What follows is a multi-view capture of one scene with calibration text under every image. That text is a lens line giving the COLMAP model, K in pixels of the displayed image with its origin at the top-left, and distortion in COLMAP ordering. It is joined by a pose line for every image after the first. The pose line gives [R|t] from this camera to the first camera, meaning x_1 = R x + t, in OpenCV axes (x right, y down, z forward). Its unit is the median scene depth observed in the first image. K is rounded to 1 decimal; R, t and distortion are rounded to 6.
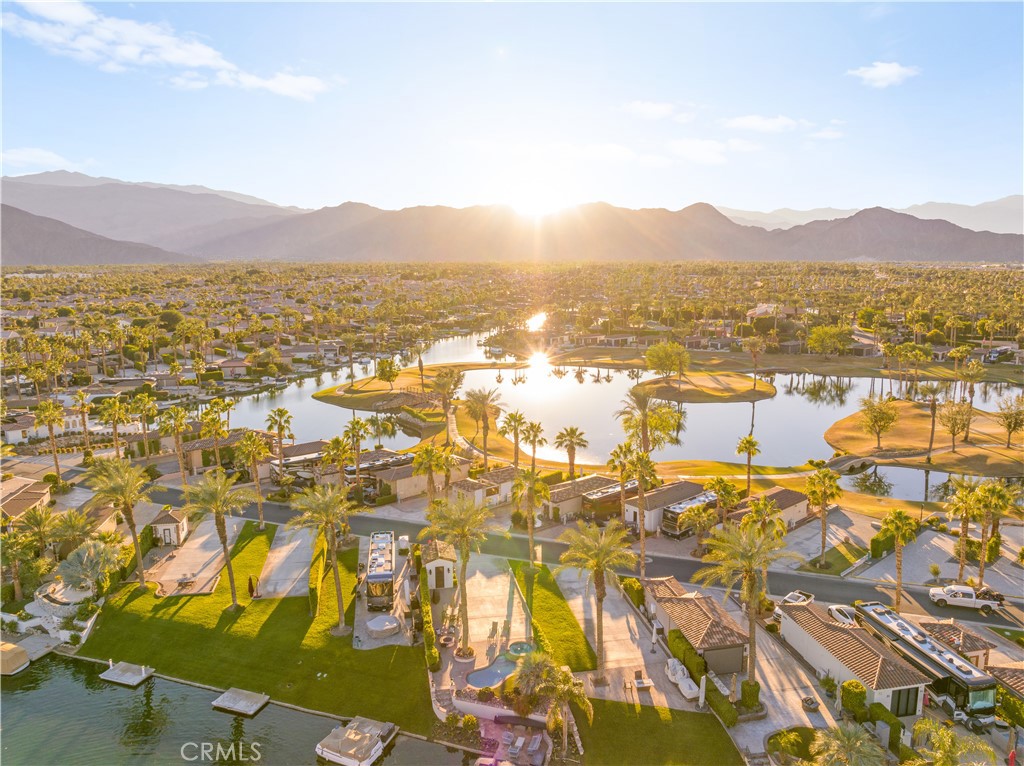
lens RADIAL K [[718.0, 0, 518.8], [0, 718.0, 379.2], [0, 0, 1]] dist [-0.034711, -0.006224]
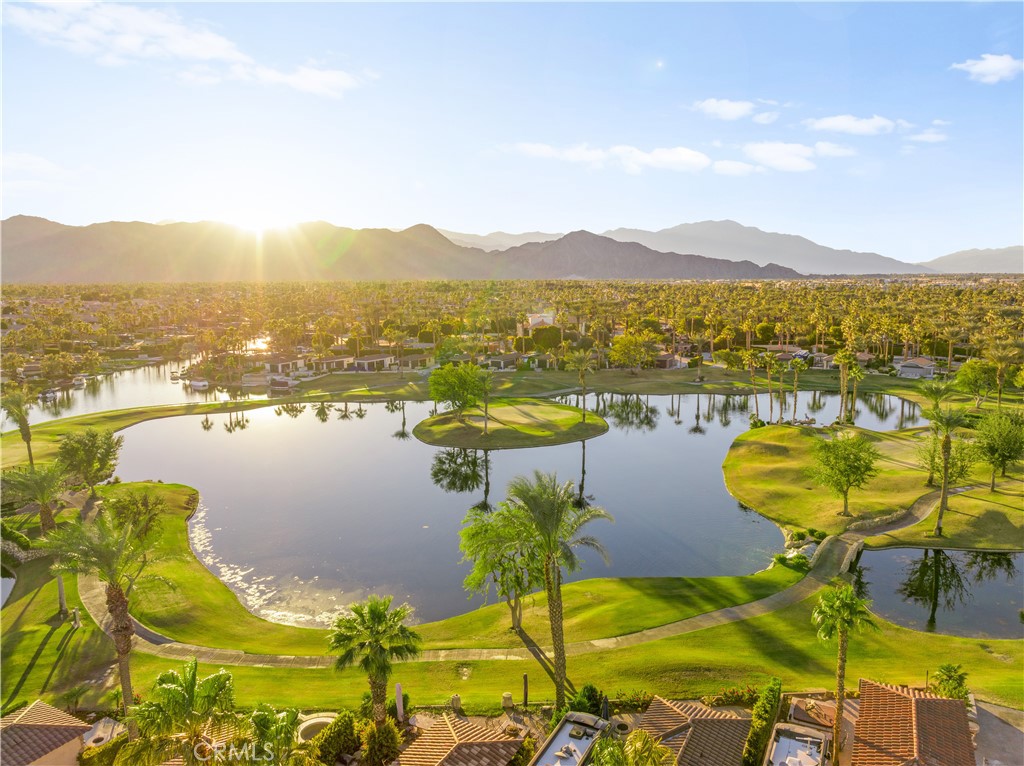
lens RADIAL K [[718.0, 0, 518.8], [0, 718.0, 379.2], [0, 0, 1]] dist [-0.034711, -0.006224]
pose [[0.929806, -0.052286, 0.364318, 0.005639], [0.062801, 0.997880, -0.017068, -0.014194], [-0.362654, 0.038750, 0.931118, 0.236843]]
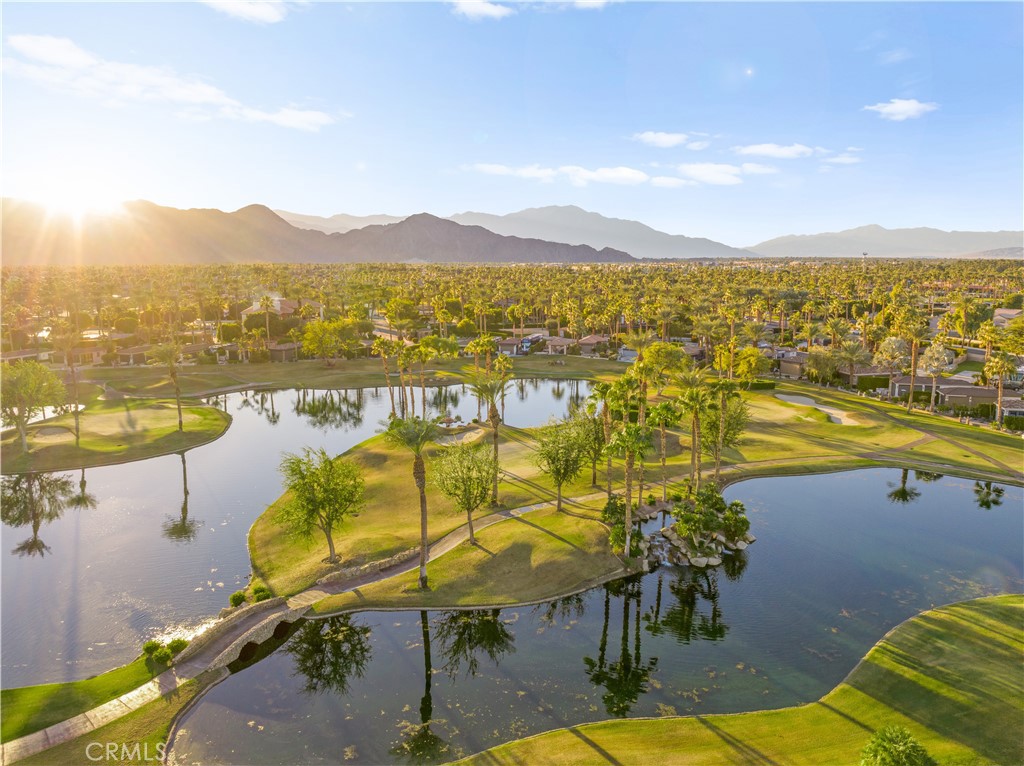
lens RADIAL K [[718.0, 0, 518.8], [0, 718.0, 379.2], [0, 0, 1]] dist [-0.034711, -0.006224]
pose [[0.834685, -0.087999, 0.543652, 0.167976], [0.091414, 0.995596, 0.020802, -0.010179], [-0.543088, 0.032334, 0.839053, 0.245392]]
